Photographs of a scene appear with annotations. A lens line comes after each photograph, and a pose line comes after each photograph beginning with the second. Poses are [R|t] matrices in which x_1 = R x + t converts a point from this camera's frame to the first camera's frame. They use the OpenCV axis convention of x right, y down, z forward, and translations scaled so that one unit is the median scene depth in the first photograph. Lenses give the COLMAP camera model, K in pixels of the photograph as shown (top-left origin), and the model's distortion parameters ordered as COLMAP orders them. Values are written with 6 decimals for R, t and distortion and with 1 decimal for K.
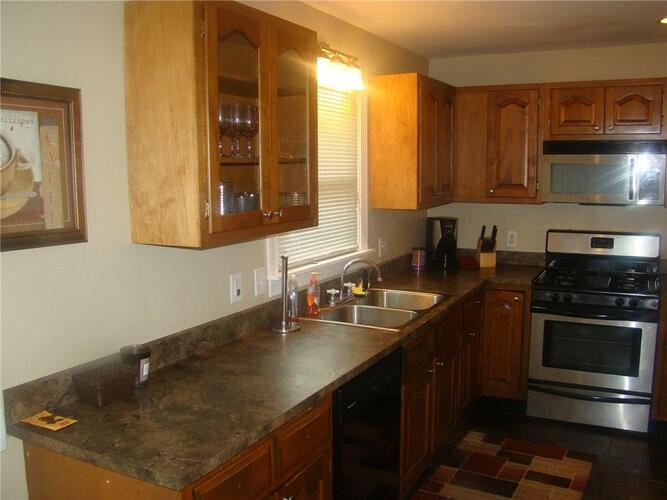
lens RADIAL K [[614.3, 0, 333.5], [0, 614.3, 250.0], [0, 0, 1]] dist [-0.156001, 0.016745]
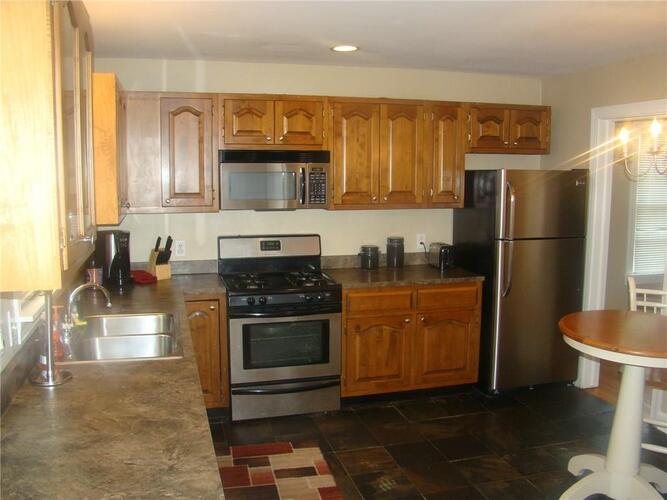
lens RADIAL K [[614.3, 0, 333.5], [0, 614.3, 250.0], [0, 0, 1]] dist [-0.156001, 0.016745]
pose [[0.716937, -0.074804, 0.693113, -0.242868], [0.081994, 0.996374, 0.022721, -0.020492], [-0.692300, 0.040541, 0.720471, 0.131780]]
